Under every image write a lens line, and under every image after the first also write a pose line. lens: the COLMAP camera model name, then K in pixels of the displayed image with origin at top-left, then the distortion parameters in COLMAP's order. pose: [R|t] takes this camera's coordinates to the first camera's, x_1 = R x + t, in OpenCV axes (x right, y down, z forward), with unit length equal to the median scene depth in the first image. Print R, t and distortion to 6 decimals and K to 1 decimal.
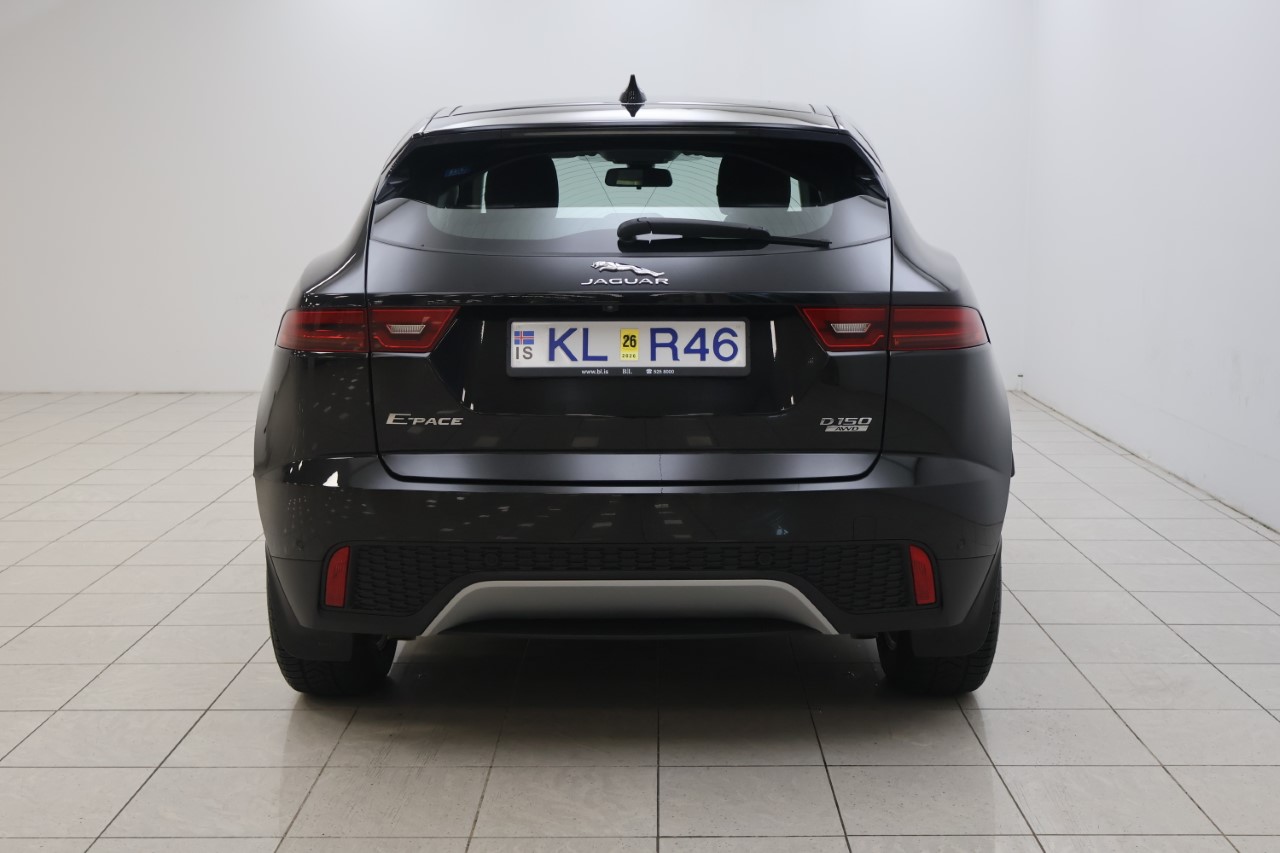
lens RADIAL K [[1590.4, 0, 637.8], [0, 1590.4, 433.5], [0, 0, 1]] dist [-0.000636, 0.000000]
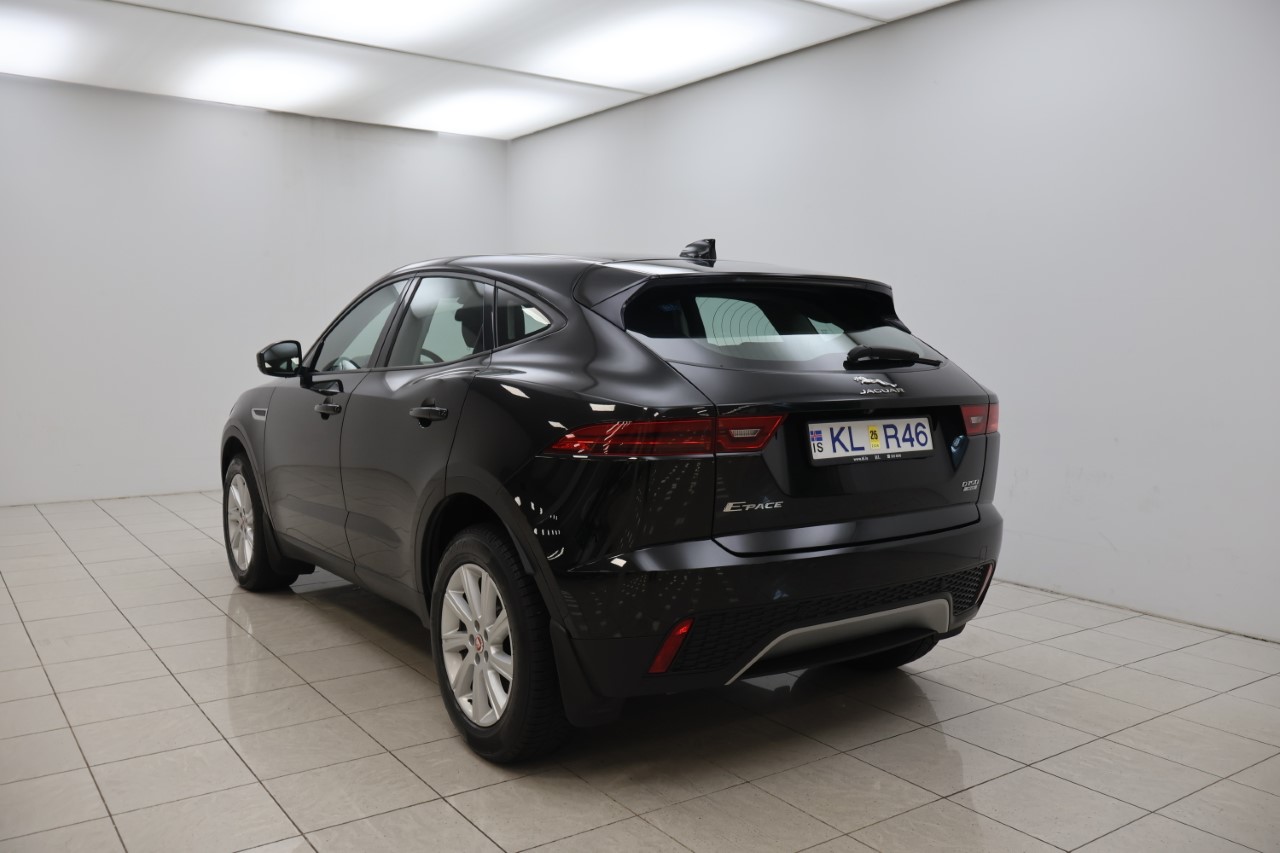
lens RADIAL K [[1126.9, 0, 643.3], [0, 1126.9, 415.5], [0, 0, 1]] dist [0.005139, -0.009229]
pose [[0.793398, -0.032919, 0.607813, -0.744150], [0.076508, 0.996011, -0.045925, -0.045381], [-0.603876, 0.082940, 0.792751, 0.354916]]
